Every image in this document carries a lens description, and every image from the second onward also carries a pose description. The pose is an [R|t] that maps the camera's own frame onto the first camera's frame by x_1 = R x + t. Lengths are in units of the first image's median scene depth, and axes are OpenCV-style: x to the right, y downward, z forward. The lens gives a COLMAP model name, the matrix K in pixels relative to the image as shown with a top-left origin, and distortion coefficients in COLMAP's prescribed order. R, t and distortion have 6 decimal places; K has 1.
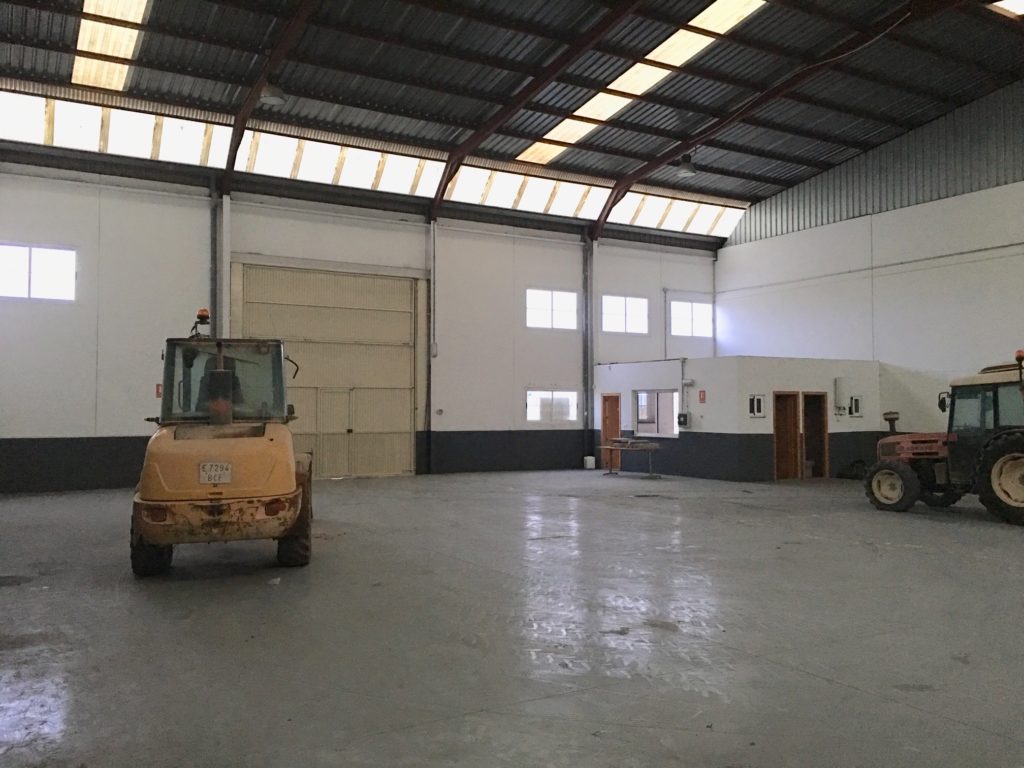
lens RADIAL K [[878.1, 0, 512.0], [0, 878.1, 384.0], [0, 0, 1]] dist [-0.001482, -0.001360]
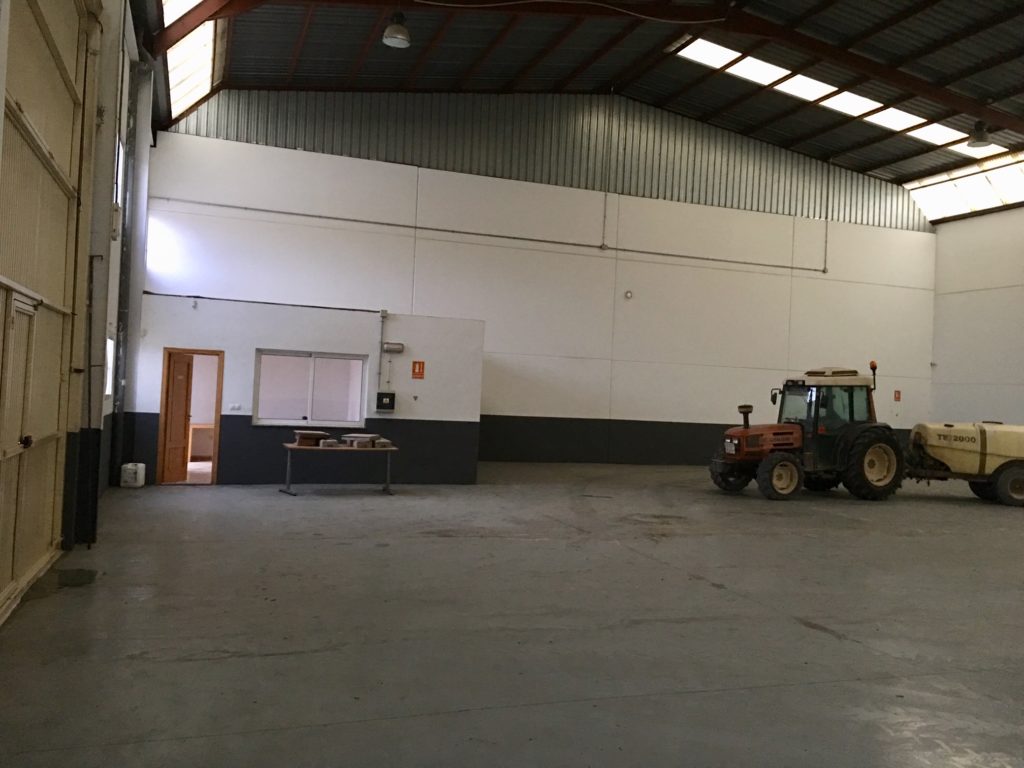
lens RADIAL K [[856.9, 0, 512.0], [0, 856.9, 384.0], [0, 0, 1]] dist [0.014648, 0.004209]
pose [[0.186147, 0.015467, 0.982400, -0.616160], [-0.073742, 0.997276, -0.001728, 0.028934], [-0.979751, -0.072122, 0.186781, 1.077345]]
